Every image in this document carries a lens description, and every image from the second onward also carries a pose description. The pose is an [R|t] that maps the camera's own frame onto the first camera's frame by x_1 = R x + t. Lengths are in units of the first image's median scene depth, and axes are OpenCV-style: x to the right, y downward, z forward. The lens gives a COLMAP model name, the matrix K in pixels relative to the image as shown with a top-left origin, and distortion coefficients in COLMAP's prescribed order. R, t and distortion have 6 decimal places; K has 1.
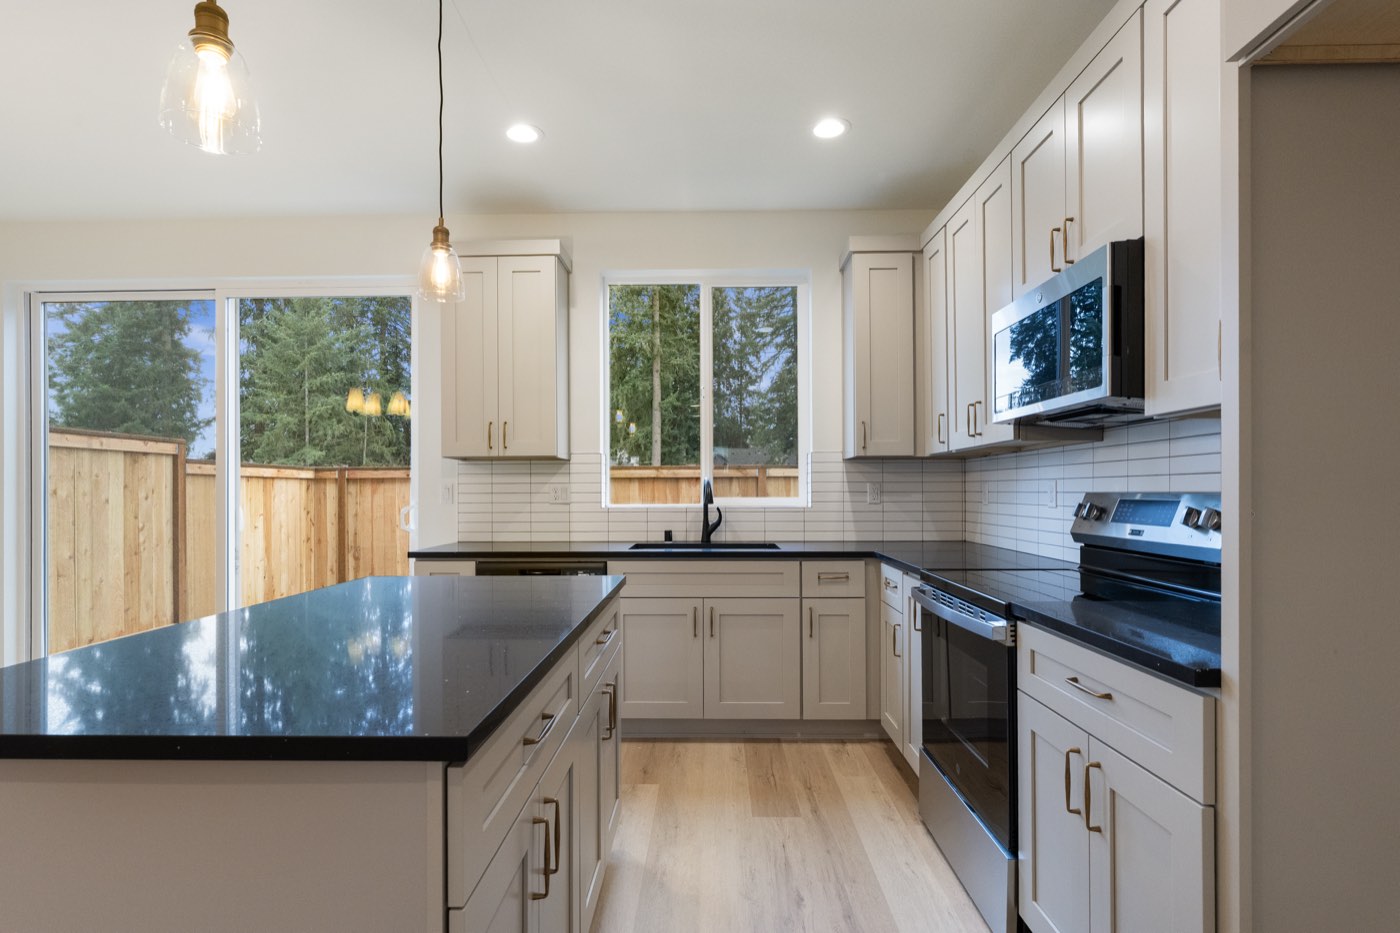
lens RADIAL K [[730.4, 0, 725.3], [0, 730.4, 490.5], [0, 0, 1]] dist [0.000035, -0.000024]
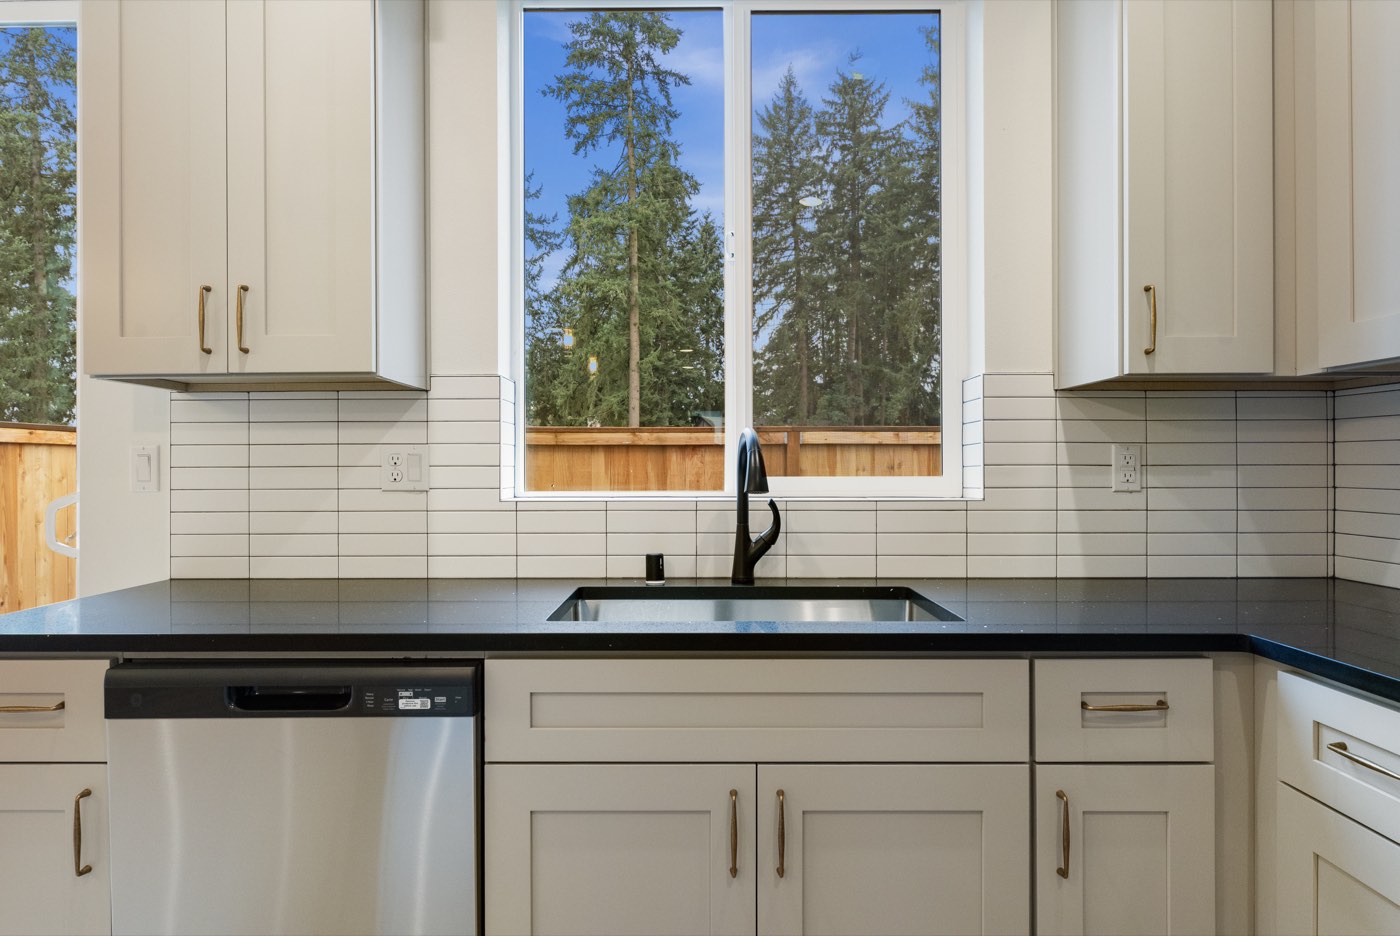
lens RADIAL K [[841.0, 0, 700.0], [0, 841.0, 468.0], [0, 0, 1]] dist [-0.003169, 0.000574]
pose [[0.999871, 0.001195, -0.015992, -0.043499], [-0.001176, 0.999999, 0.001214, 0.003487], [0.015994, -0.001195, 0.999871, 0.502825]]
